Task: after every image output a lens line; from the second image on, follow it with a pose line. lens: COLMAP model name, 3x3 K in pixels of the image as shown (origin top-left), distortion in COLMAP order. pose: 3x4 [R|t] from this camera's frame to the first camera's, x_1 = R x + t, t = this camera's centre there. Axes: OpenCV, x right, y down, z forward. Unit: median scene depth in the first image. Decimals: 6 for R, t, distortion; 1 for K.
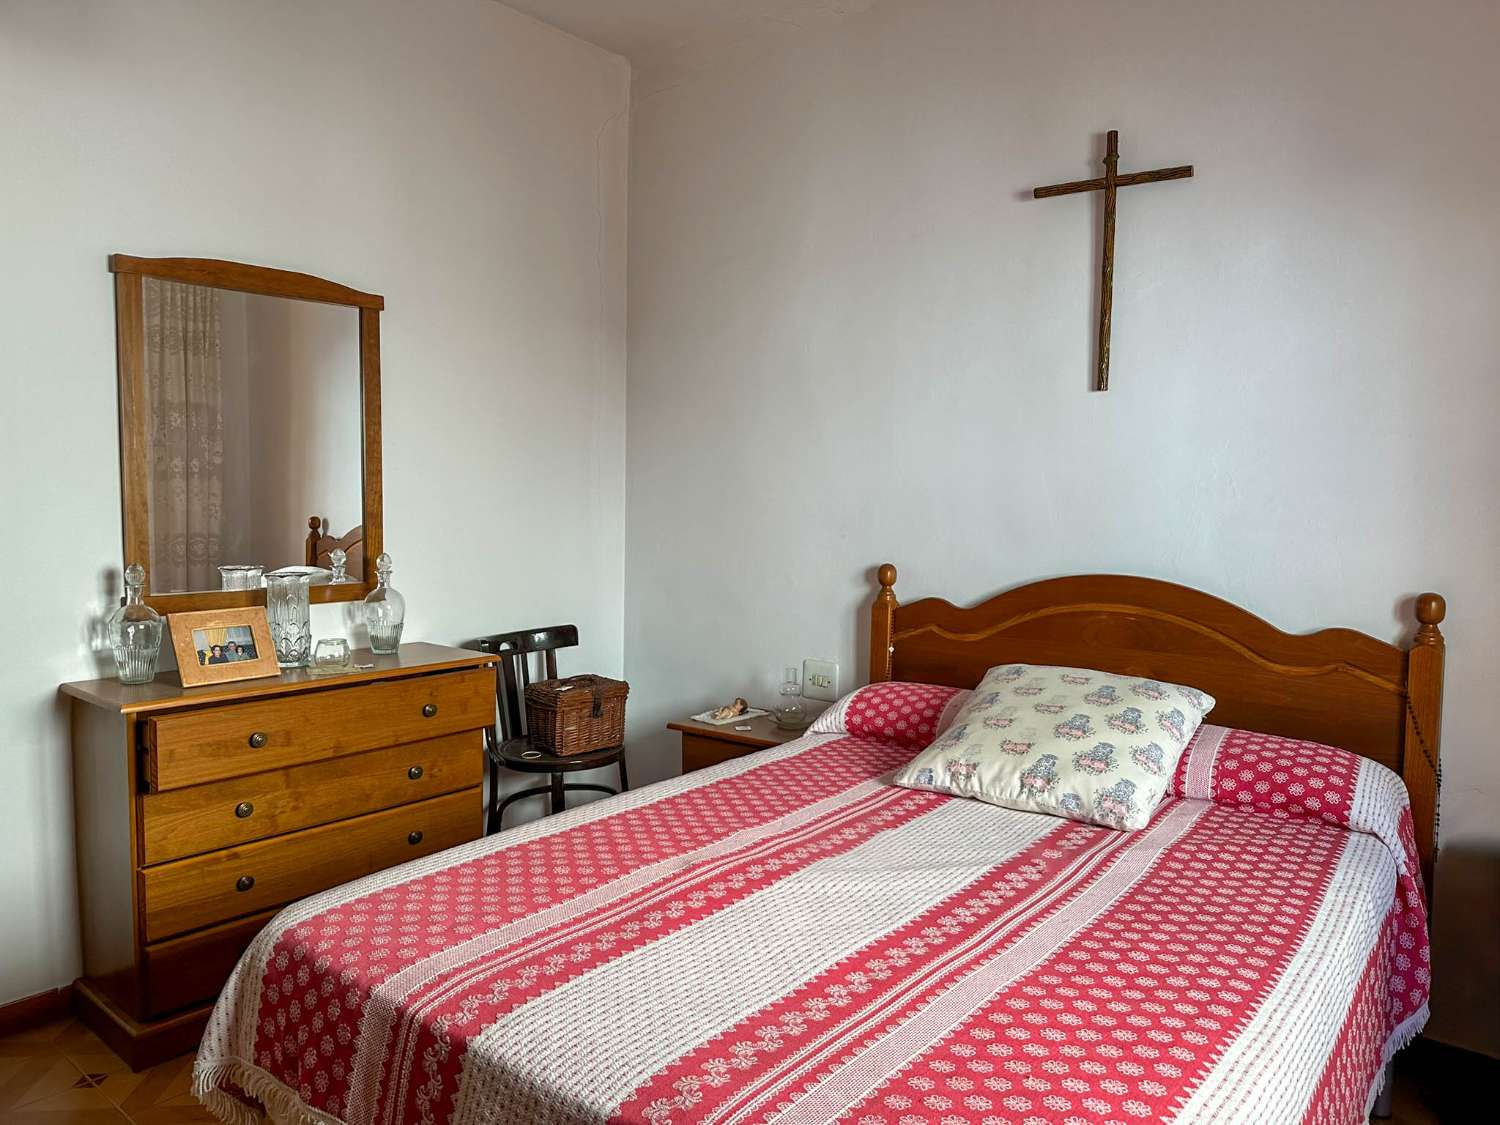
lens RADIAL K [[1036.6, 0, 748.9], [0, 1036.6, 542.9], [0, 0, 1]] dist [0.151149, -0.251383]
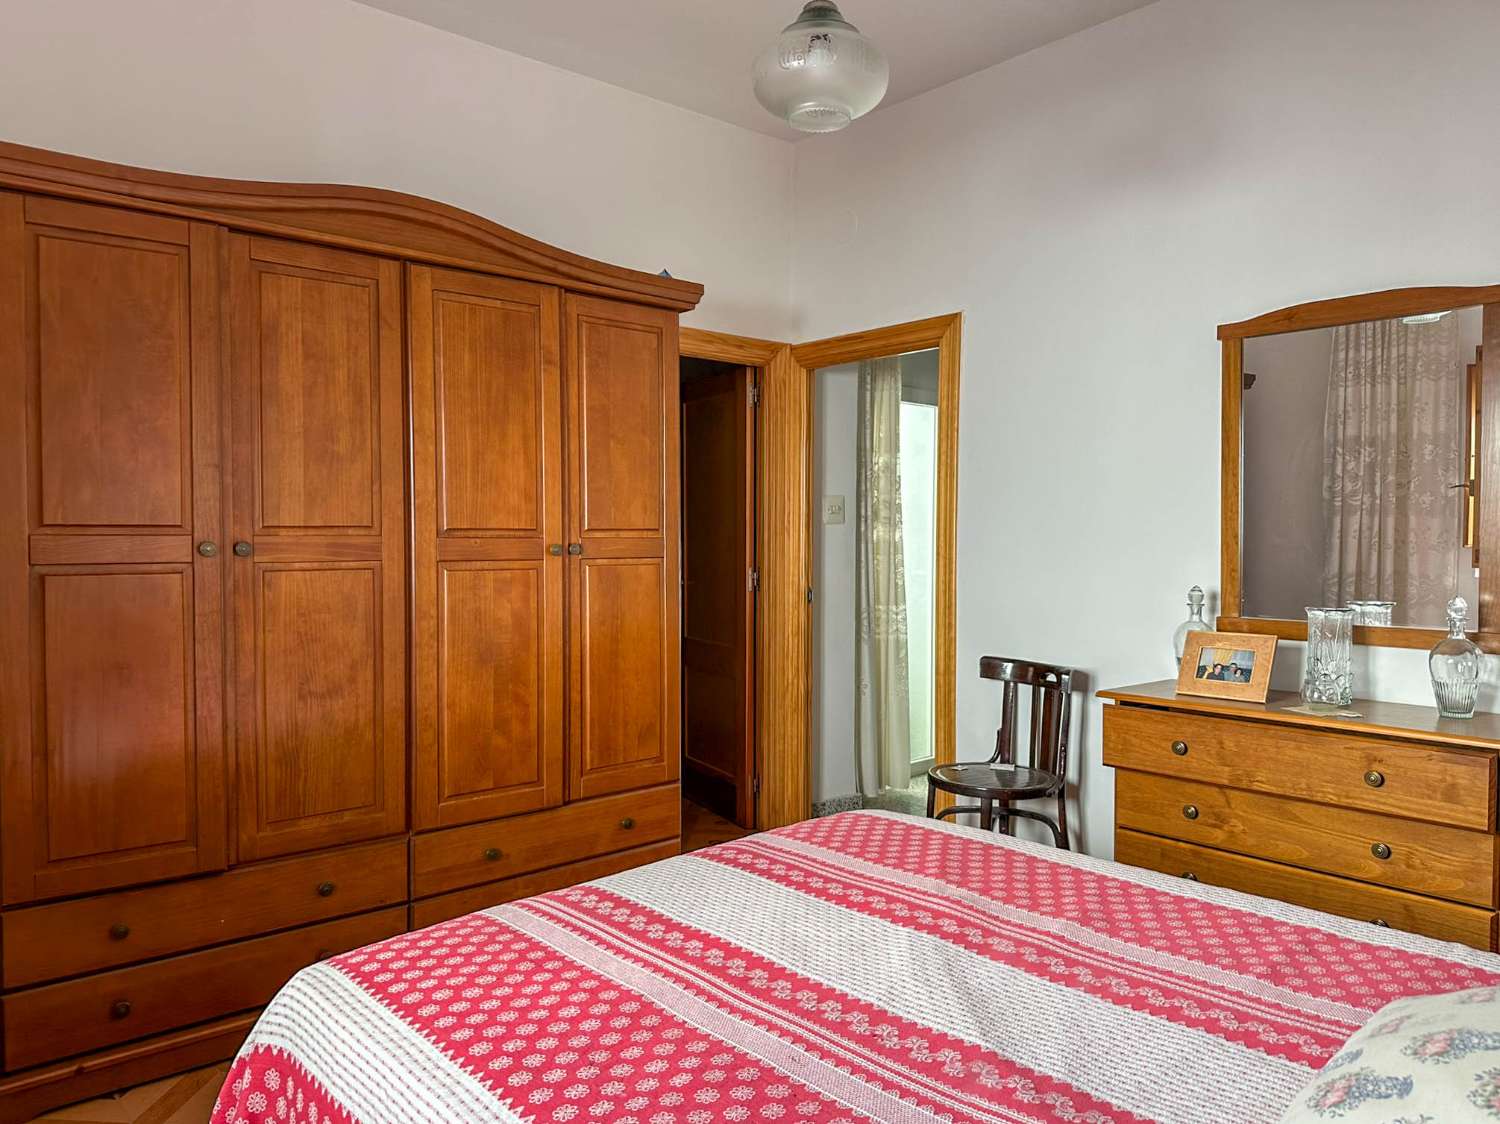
lens RADIAL K [[1036.6, 0, 748.9], [0, 1036.6, 542.4], [0, 0, 1]] dist [0.151149, -0.251383]
pose [[-0.127573, 0.004522, -0.991819, 0.975273], [-0.046591, 0.998858, 0.010546, -0.029009], [0.990734, 0.047555, -0.127217, 0.945124]]
